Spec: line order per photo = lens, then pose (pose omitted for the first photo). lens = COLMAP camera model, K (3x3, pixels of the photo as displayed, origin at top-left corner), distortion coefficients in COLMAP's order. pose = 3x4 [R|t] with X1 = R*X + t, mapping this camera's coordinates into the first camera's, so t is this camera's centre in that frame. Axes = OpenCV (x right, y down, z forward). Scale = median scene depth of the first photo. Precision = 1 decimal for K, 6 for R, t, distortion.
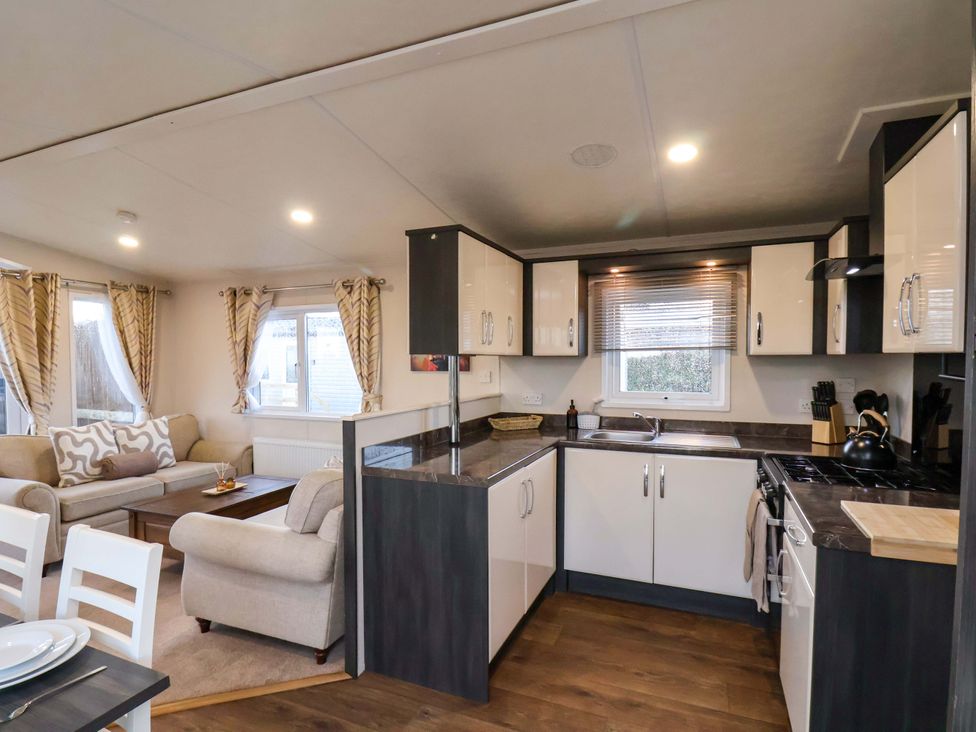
lens RADIAL K [[513.3, 0, 491.5], [0, 513.3, 377.1], [0, 0, 1]] dist [0.004150, -0.012044]
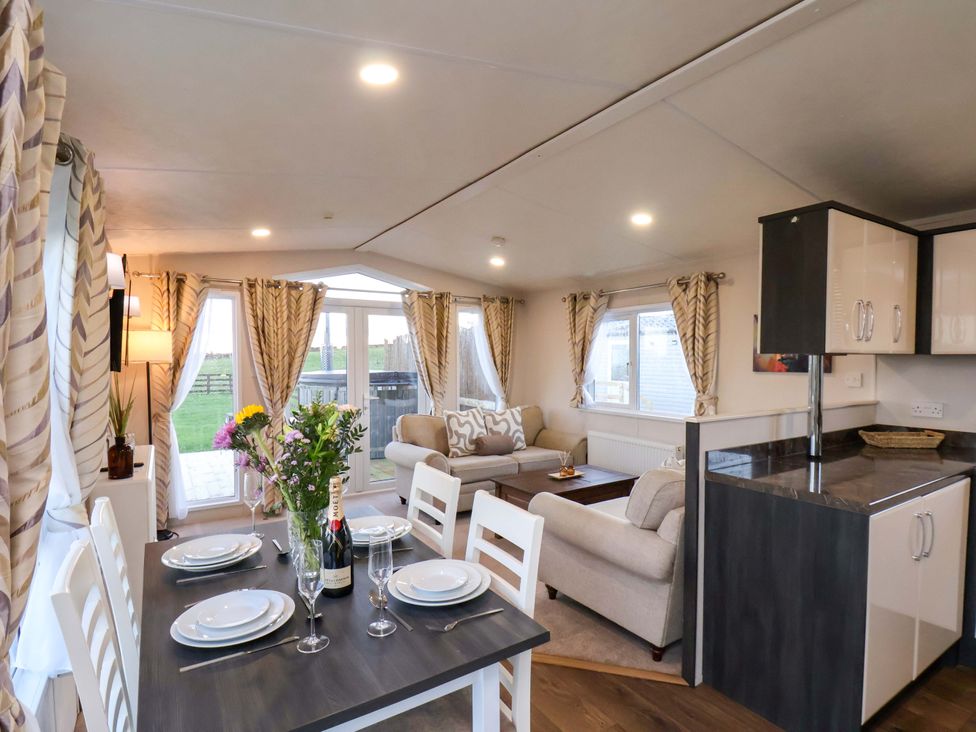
lens RADIAL K [[513.3, 0, 492.9], [0, 513.3, 377.3], [0, 0, 1]] dist [0.004150, -0.012044]
pose [[0.824095, 0.021342, -0.566049, -0.031527], [-0.019693, 0.999765, 0.009025, -0.001336], [0.566109, 0.003709, 0.824322, -0.014109]]
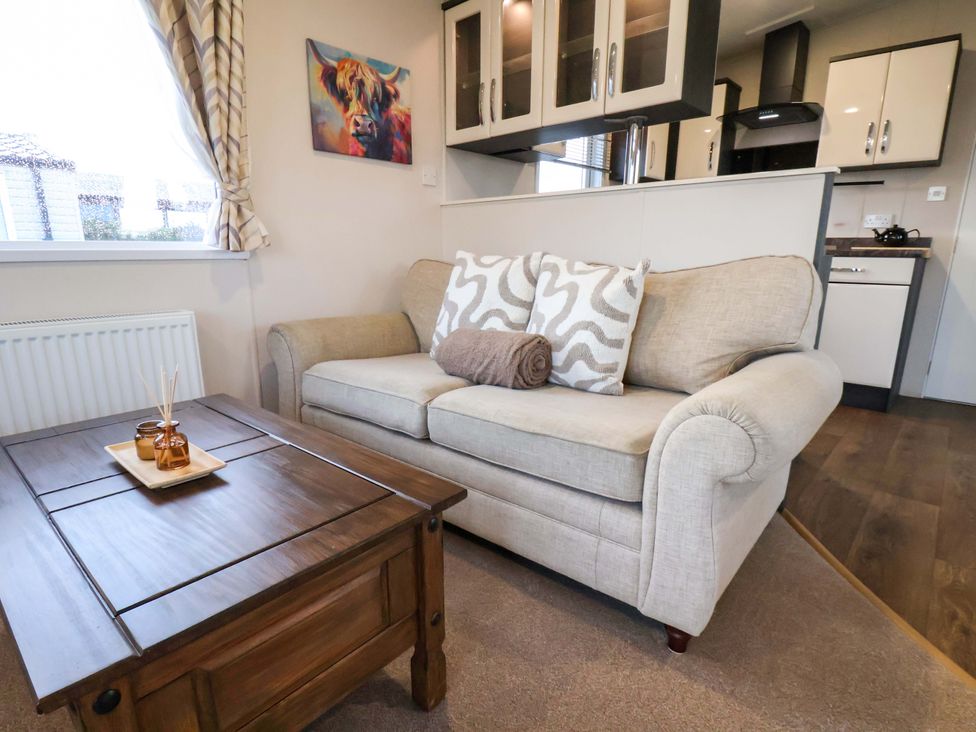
lens RADIAL K [[513.3, 0, 488.6], [0, 513.3, 375.2], [0, 0, 1]] dist [0.004150, -0.012044]
pose [[0.328886, -0.219708, 0.918456, -0.877412], [0.029388, 0.974470, 0.222584, 0.139061], [-0.943912, -0.046213, 0.326947, 0.933737]]
